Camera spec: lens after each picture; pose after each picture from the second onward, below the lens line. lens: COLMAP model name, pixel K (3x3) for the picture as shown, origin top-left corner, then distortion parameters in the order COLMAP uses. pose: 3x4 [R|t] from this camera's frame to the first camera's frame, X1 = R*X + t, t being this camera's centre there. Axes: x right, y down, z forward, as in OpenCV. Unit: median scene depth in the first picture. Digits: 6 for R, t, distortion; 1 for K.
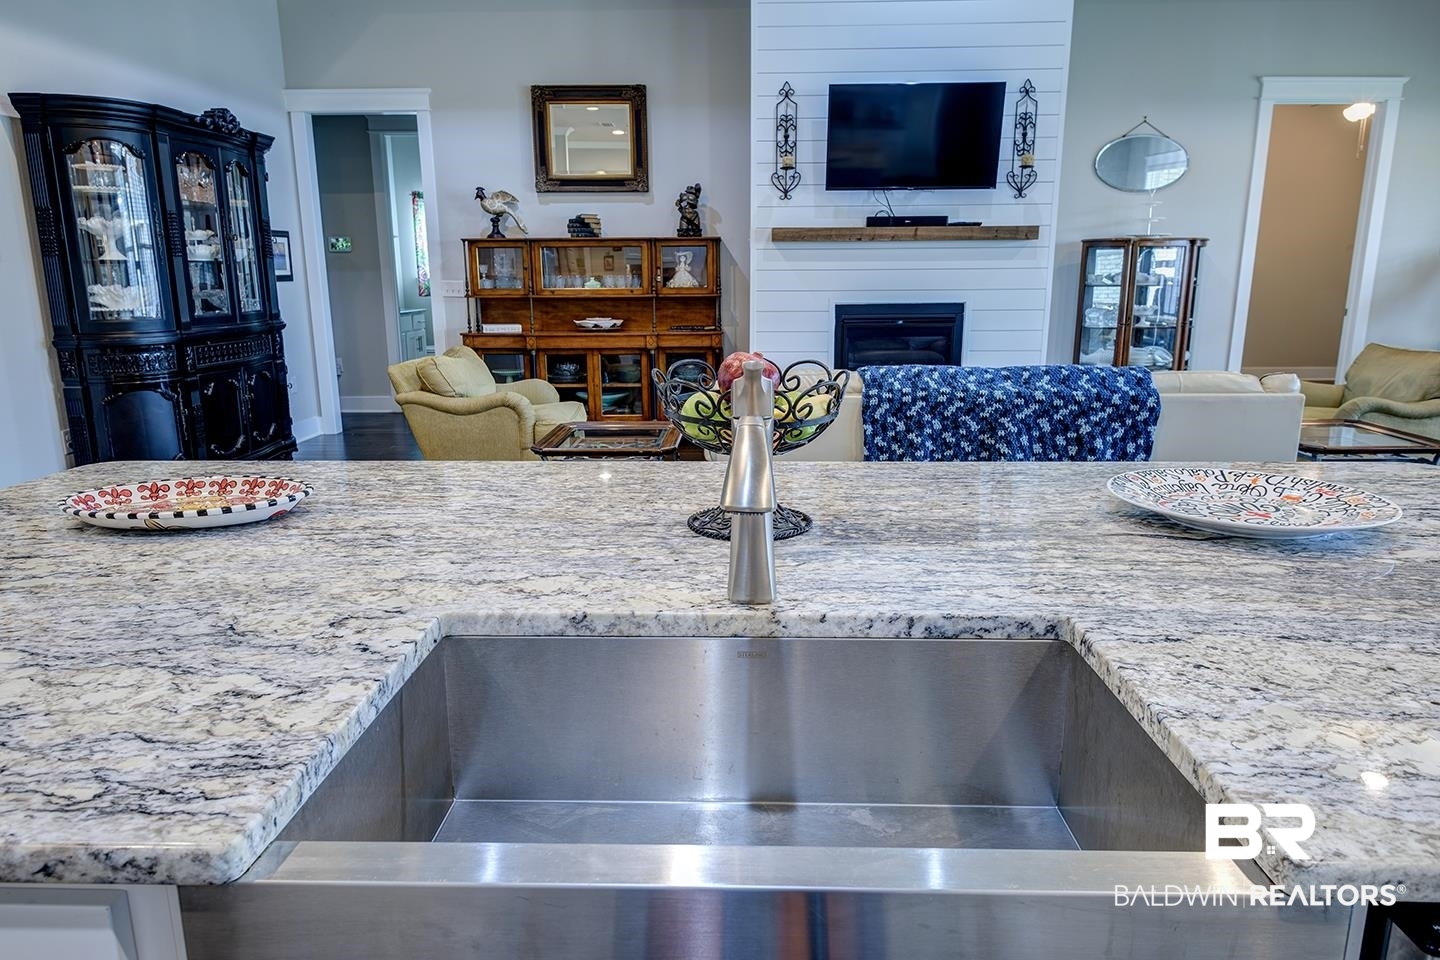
lens RADIAL K [[926.1, 0, 727.8], [0, 926.1, 479.4], [0, 0, 1]] dist [0.018070, -0.010295]
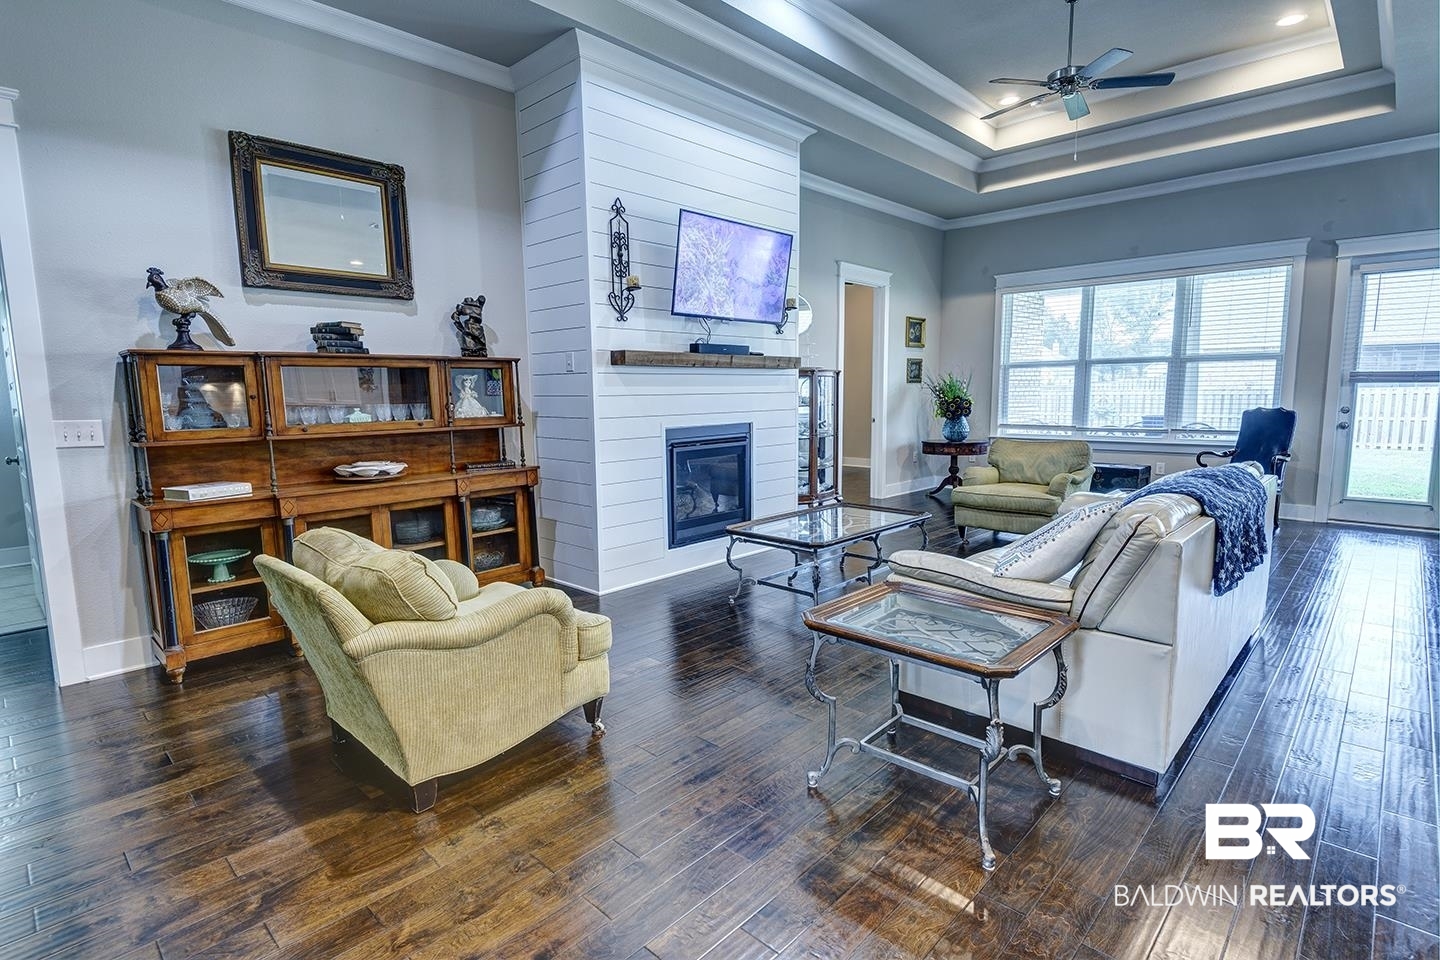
lens RADIAL K [[709.8, 0, 719.9], [0, 709.8, 476.7], [0, 0, 1]] dist [0.003918, -0.004781]
pose [[0.664152, -0.095981, 0.741410, -0.386424], [0.171078, 0.984921, -0.025746, -0.105121], [-0.727760, 0.143938, 0.670558, 0.441064]]
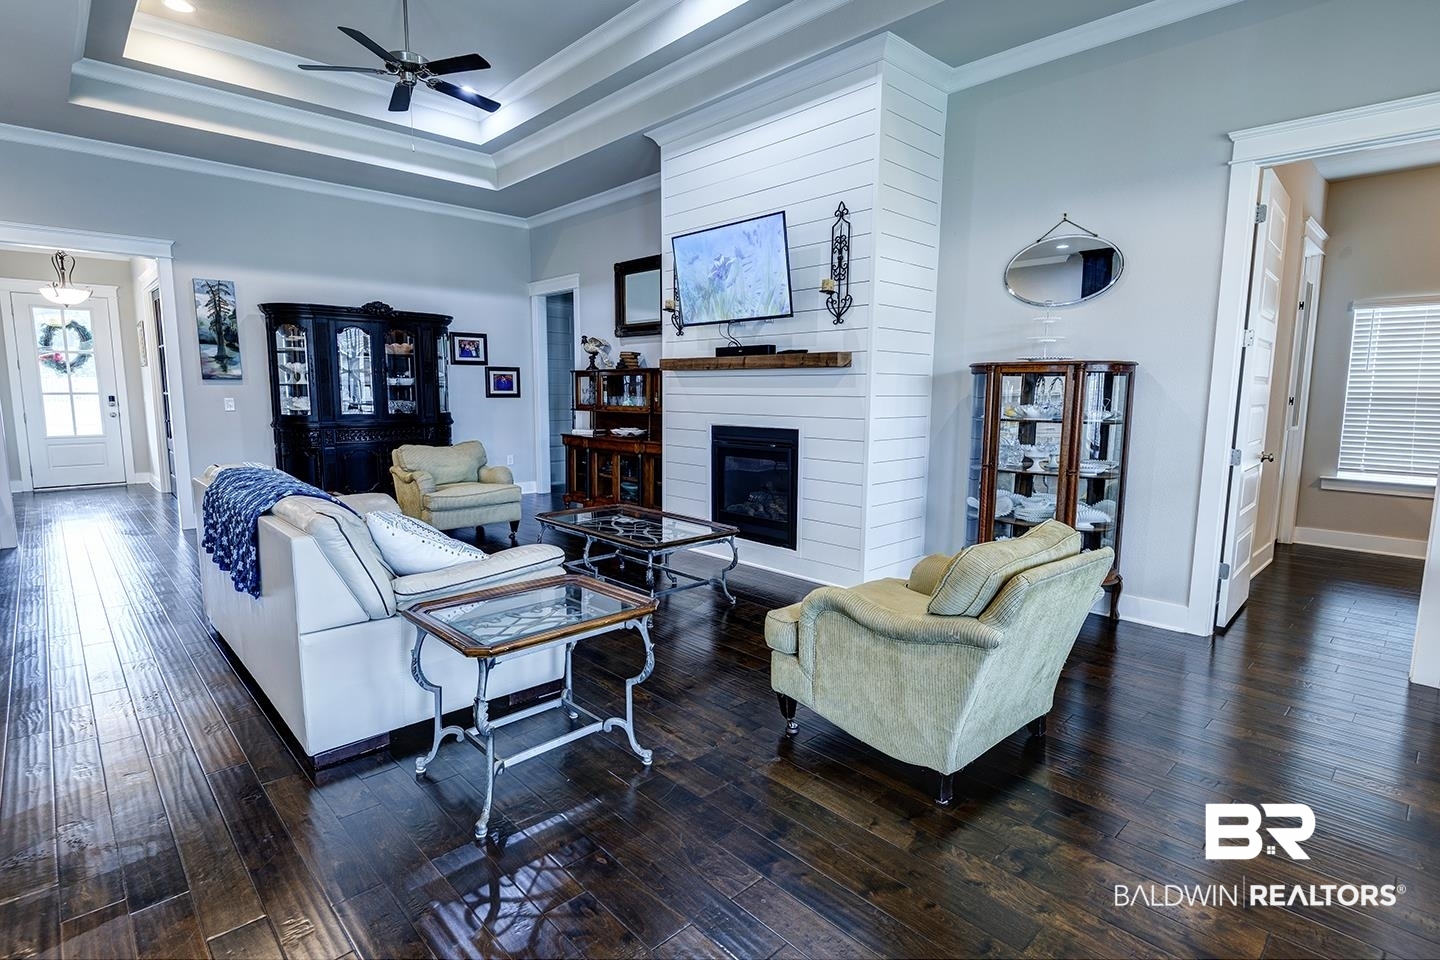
lens RADIAL K [[709.8, 0, 715.8], [0, 709.8, 481.5], [0, 0, 1]] dist [0.003918, -0.004781]
pose [[0.708089, 0.100247, -0.698971, 0.687035], [-0.169281, 0.985105, -0.030204, -0.093686], [0.685532, 0.139710, 0.714511, 0.387774]]
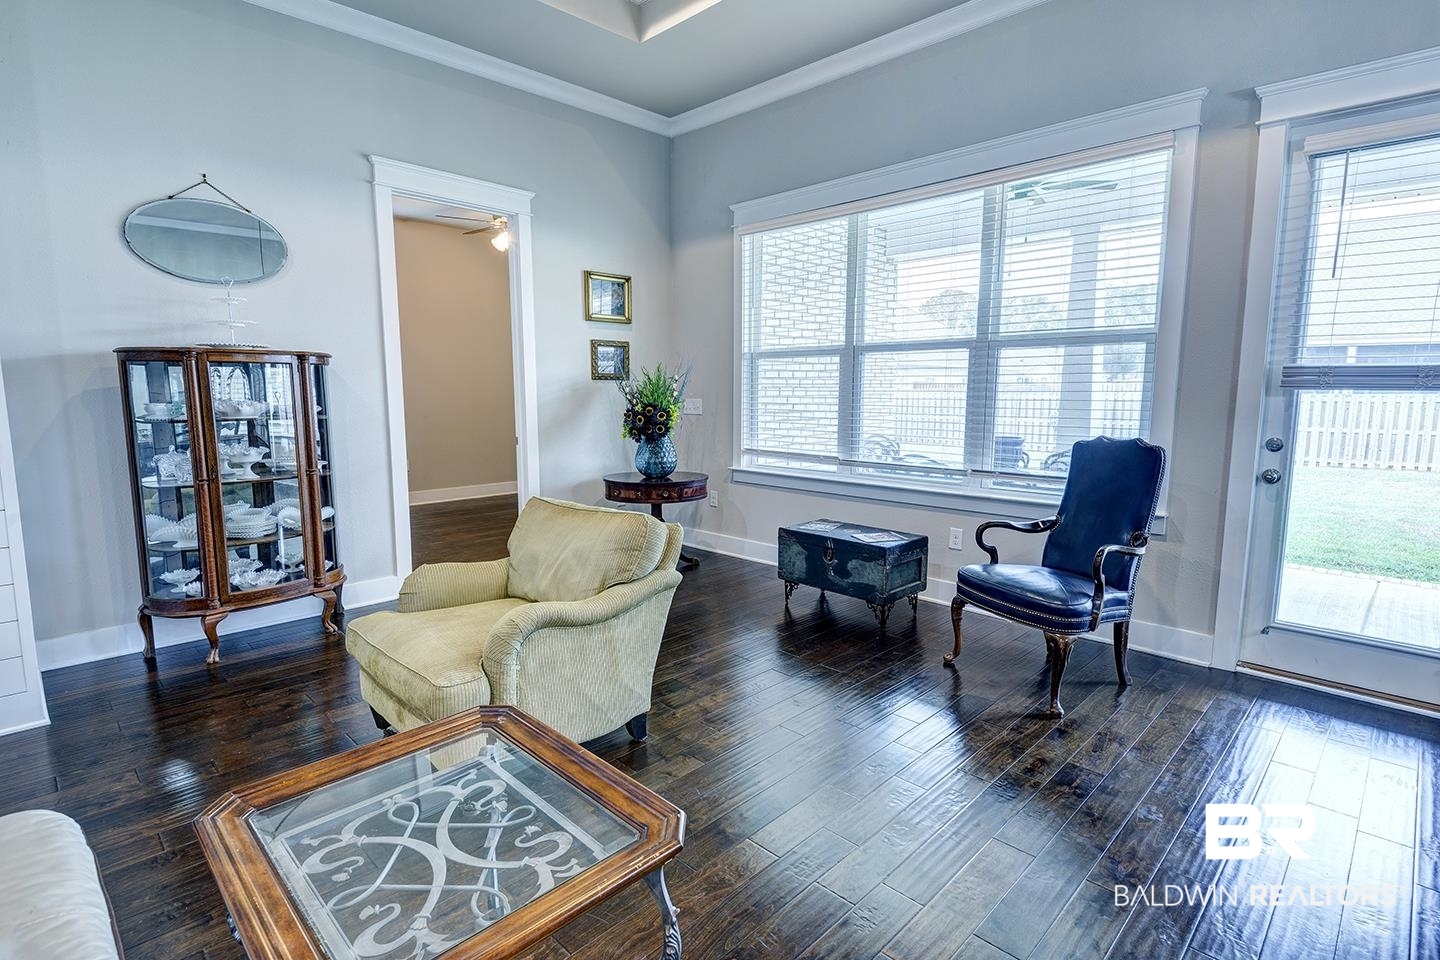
lens RADIAL K [[709.8, 0, 725.9], [0, 709.8, 479.0], [0, 0, 1]] dist [0.003918, -0.004781]
pose [[0.675477, -0.092790, 0.731520, 0.304829], [0.158408, 0.987149, -0.021057, -0.099061], [-0.720165, 0.130103, 0.681495, 0.400987]]
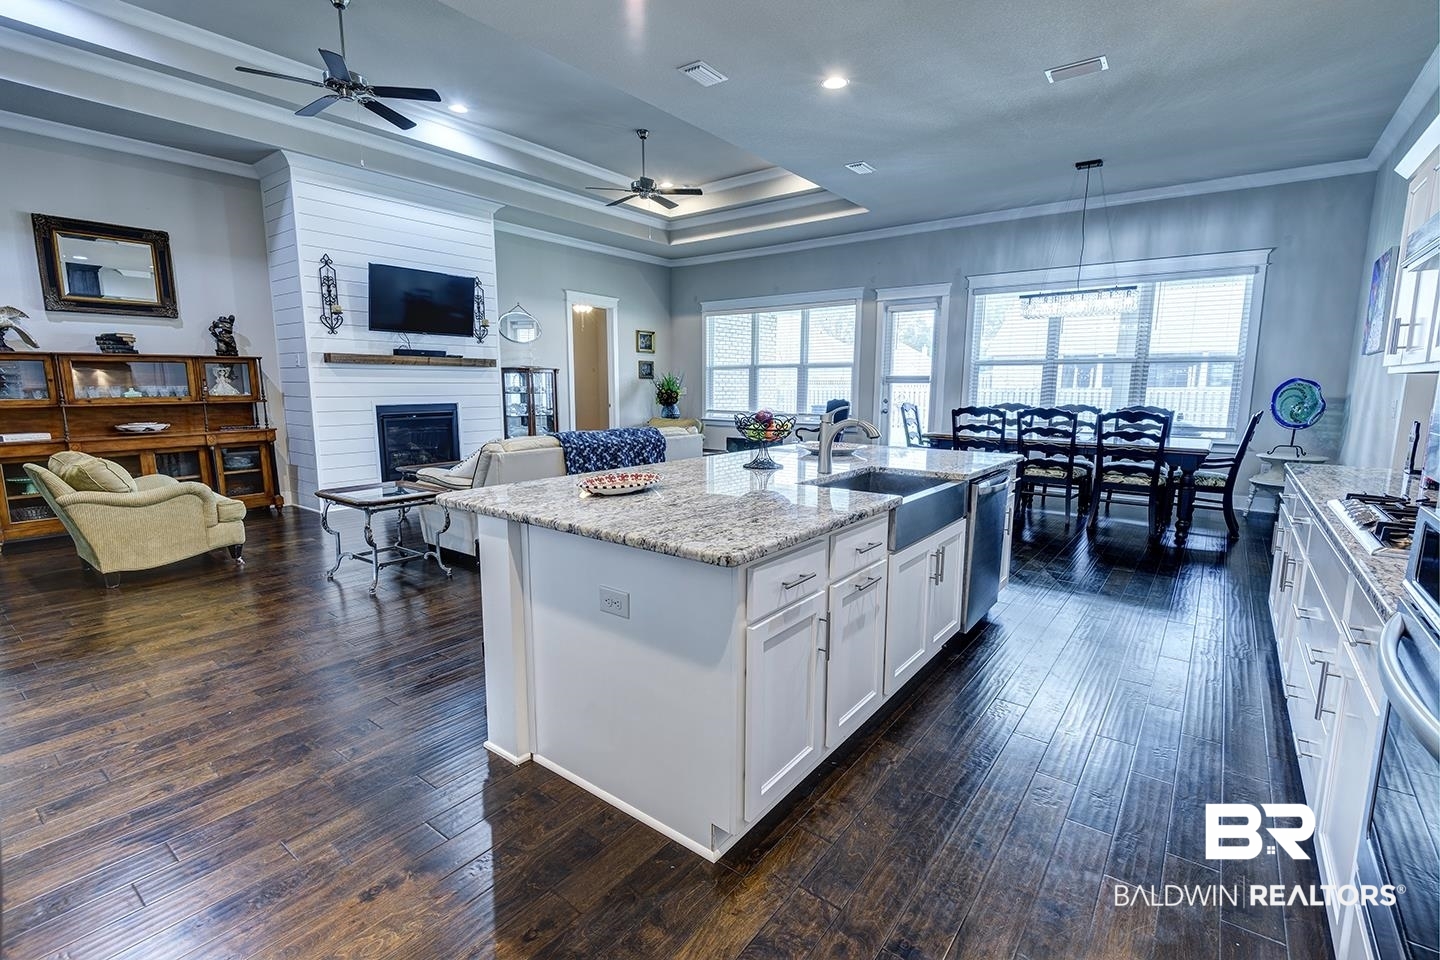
lens RADIAL K [[647.1, 0, 734.3], [0, 647.1, 479.6], [0, 0, 1]] dist [-0.010591, -0.002599]
pose [[0.564942, -0.114105, 0.817203, -0.393760], [0.173321, 0.984707, 0.017675, 0.007815], [-0.806722, 0.131653, 0.576079, -0.036688]]
